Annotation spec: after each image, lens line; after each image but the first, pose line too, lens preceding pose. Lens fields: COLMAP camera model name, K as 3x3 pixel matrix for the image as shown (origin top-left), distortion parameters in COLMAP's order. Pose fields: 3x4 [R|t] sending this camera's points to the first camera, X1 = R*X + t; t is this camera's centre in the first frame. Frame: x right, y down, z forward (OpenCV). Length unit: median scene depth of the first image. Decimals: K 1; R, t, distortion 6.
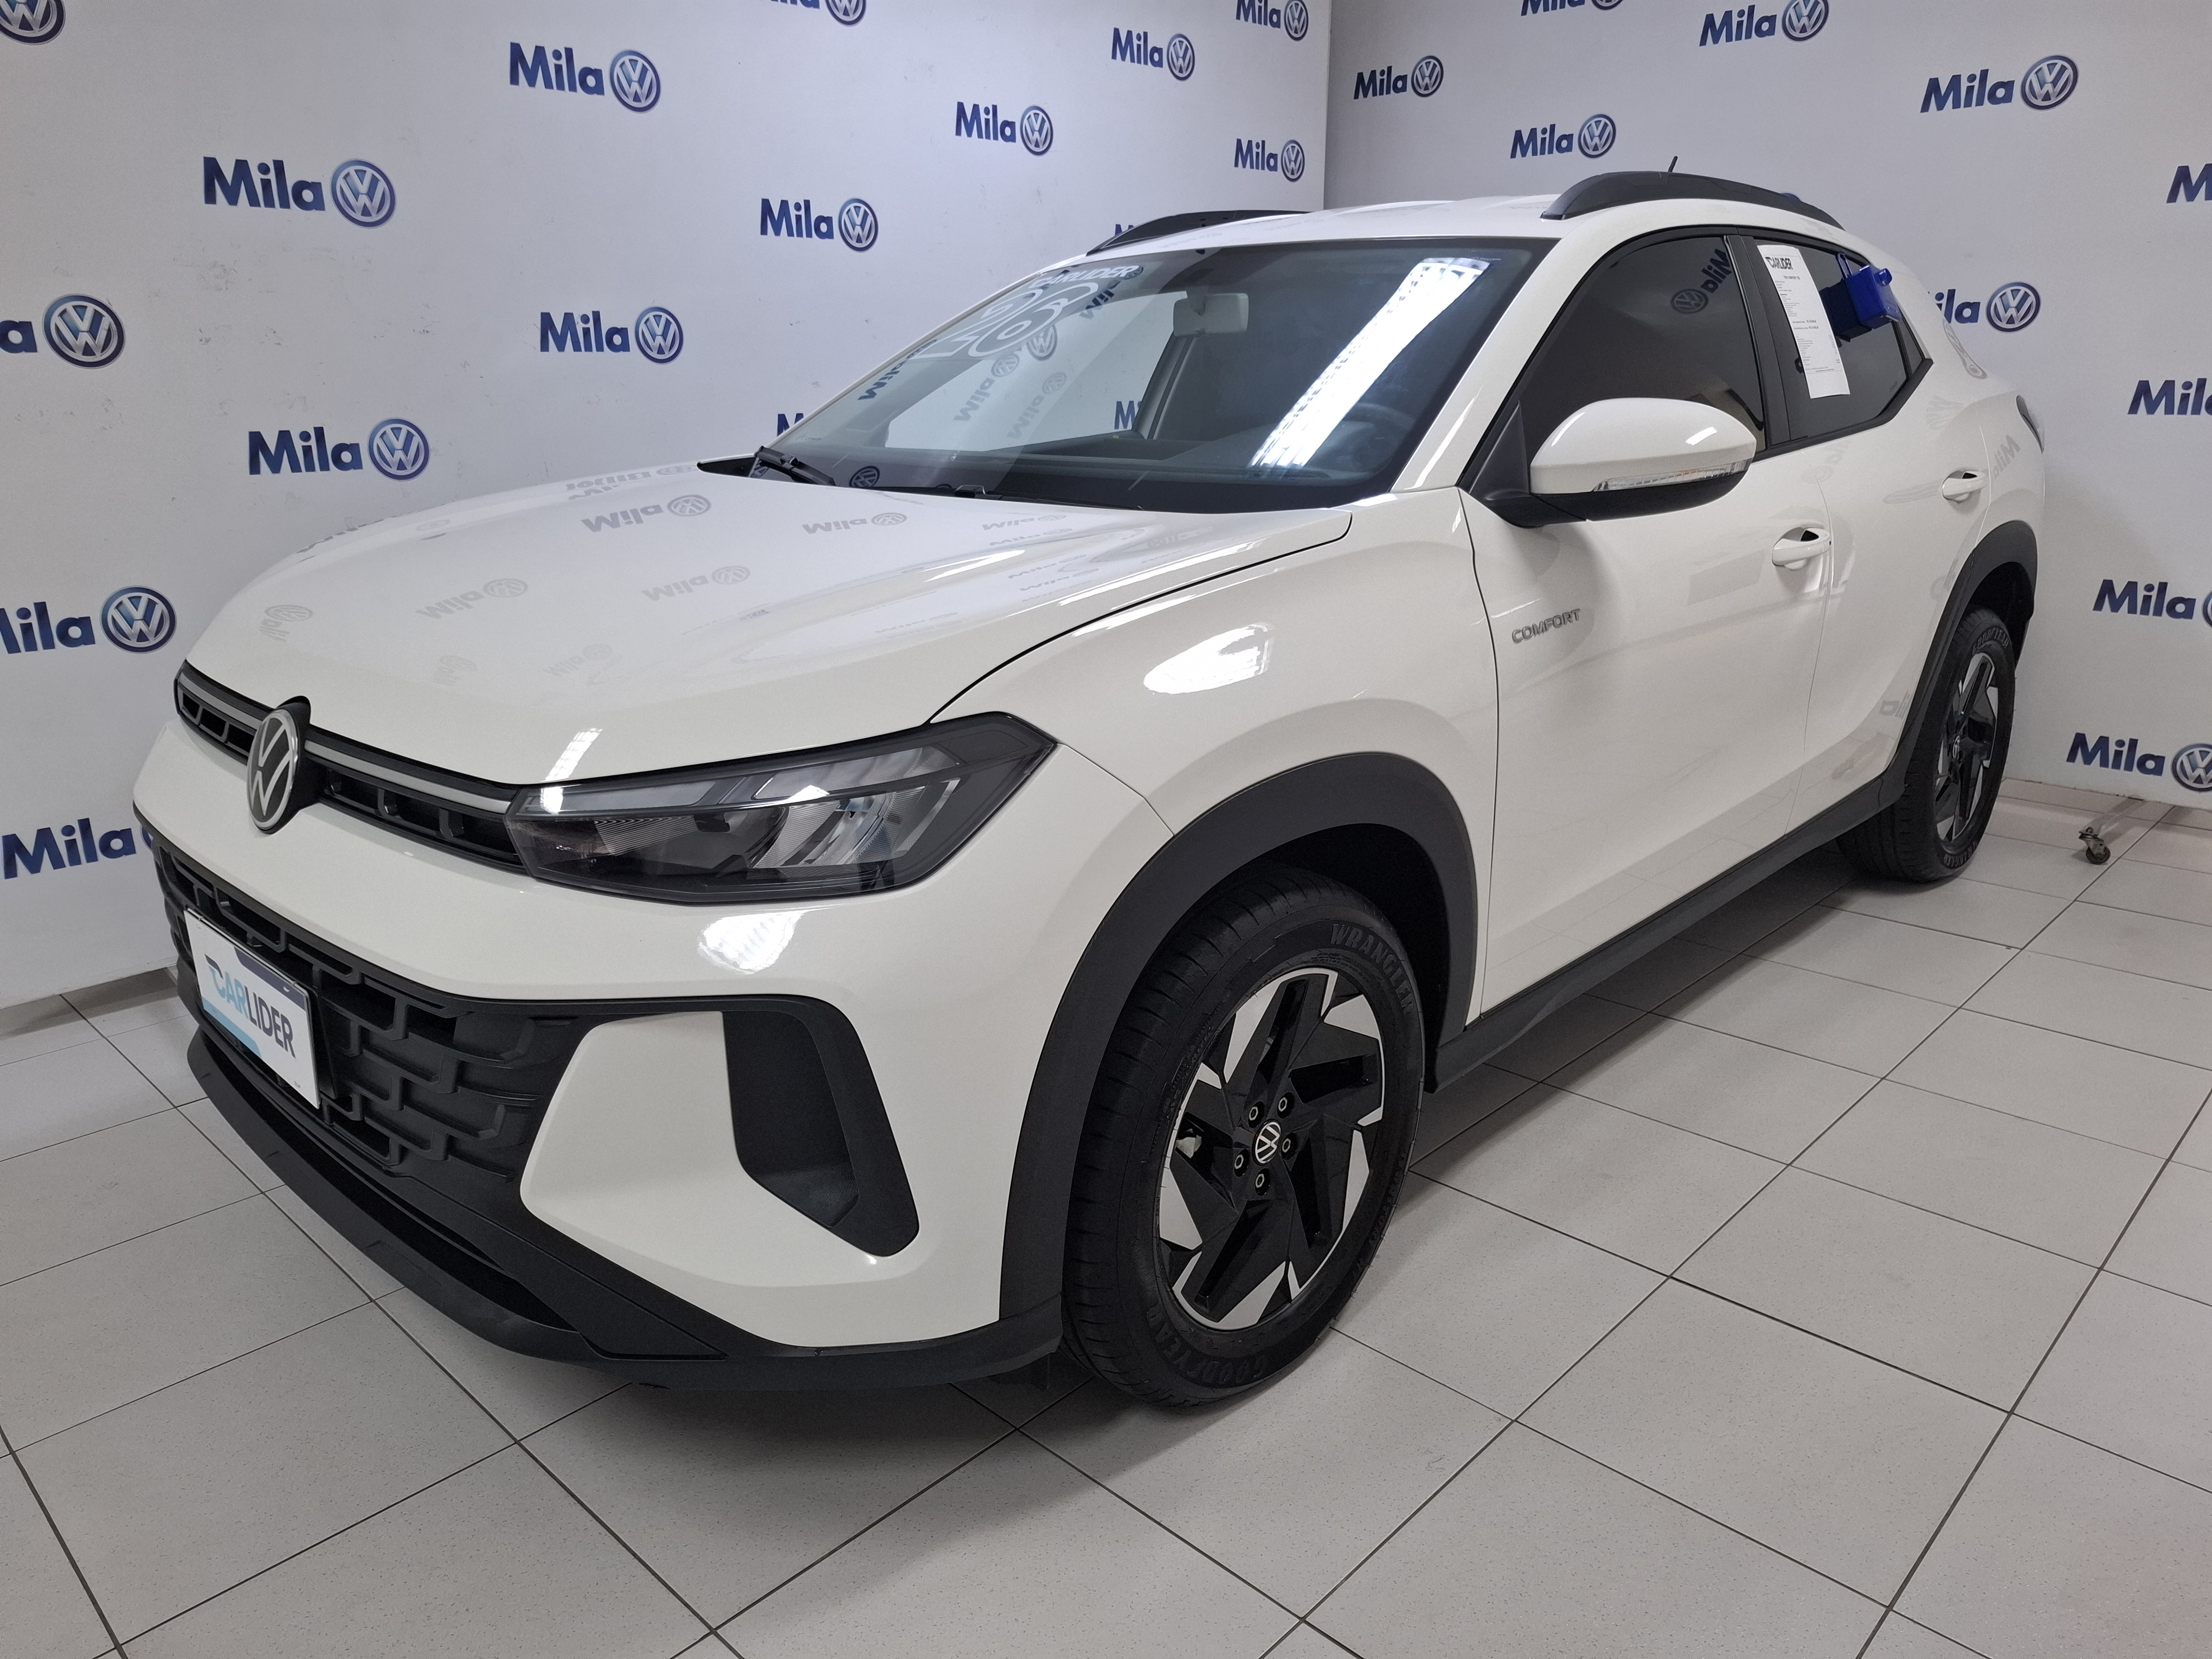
lens RADIAL K [[1521.4, 0, 1106.0], [0, 1521.4, 829.5], [0, 0, 1]] dist [0.091179, -0.137042]
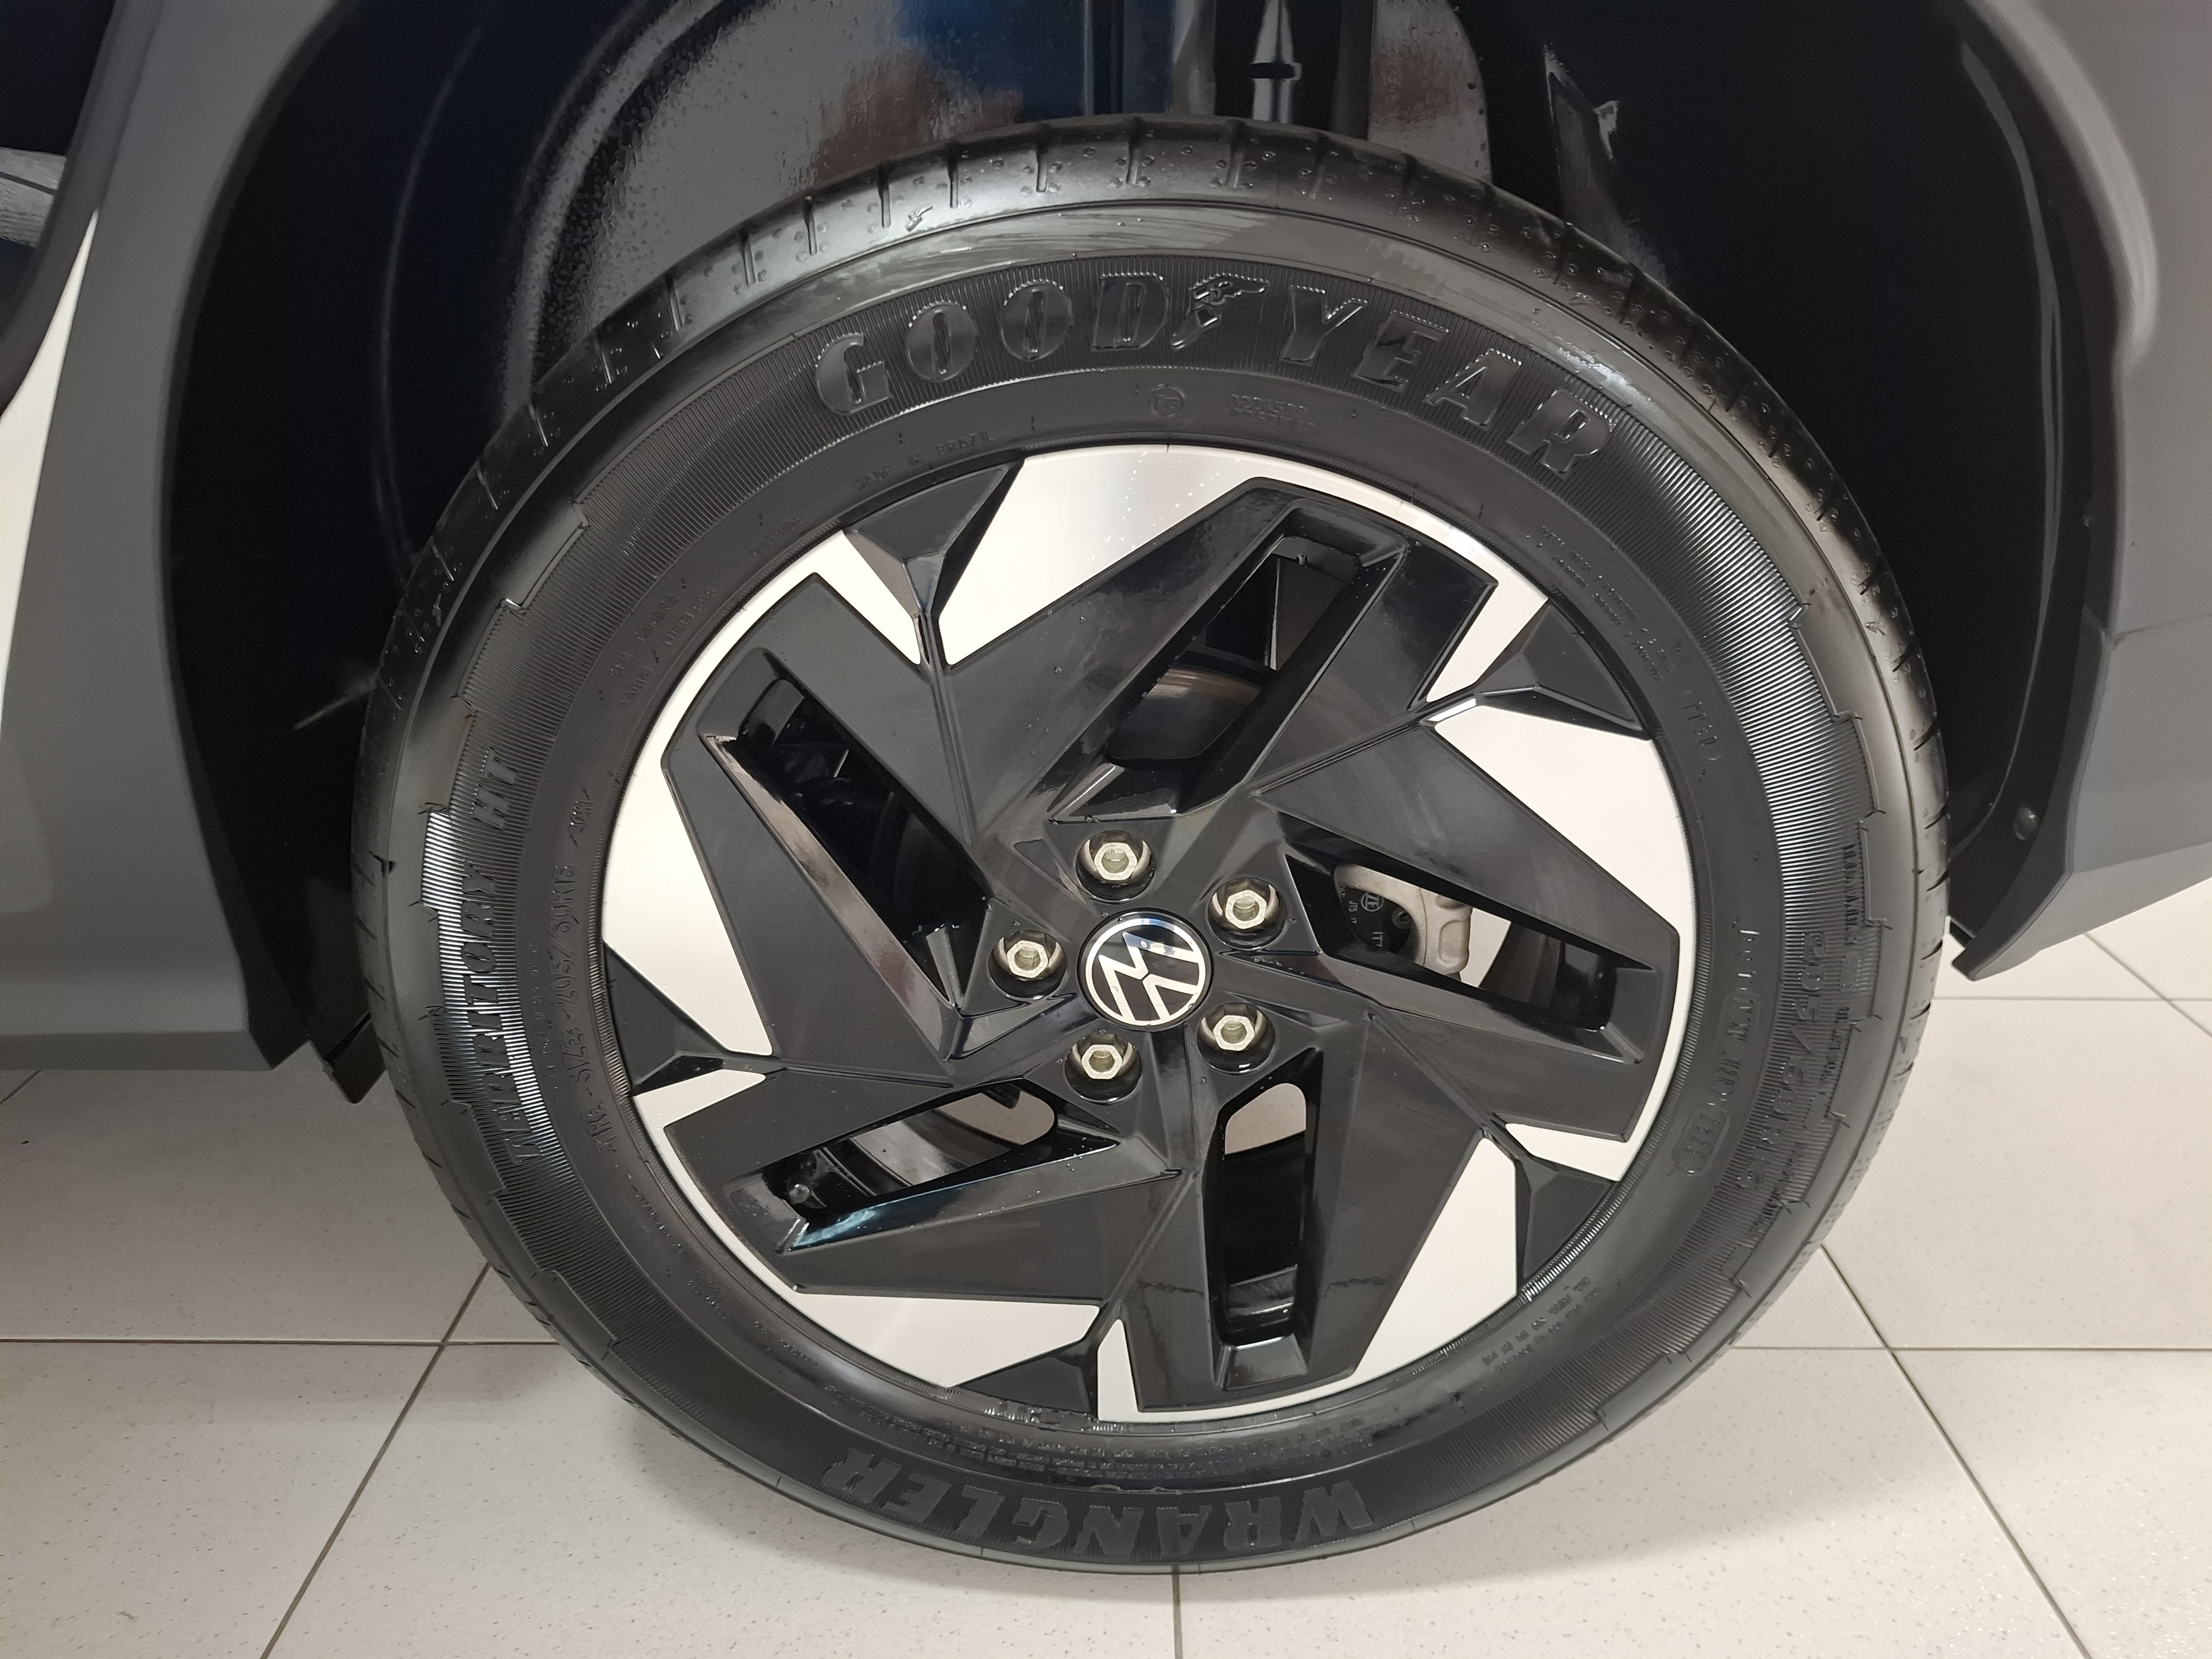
lens RADIAL K [[1521.4, 0, 1106.0], [0, 1521.4, 829.5], [0, 0, 1]] dist [0.091179, -0.137042]
pose [[0.651697, 0.419063, -0.632200, 0.202815], [-0.408603, 0.896195, 0.172851, 0.078455], [0.639010, 0.145672, 0.755279, 0.477815]]
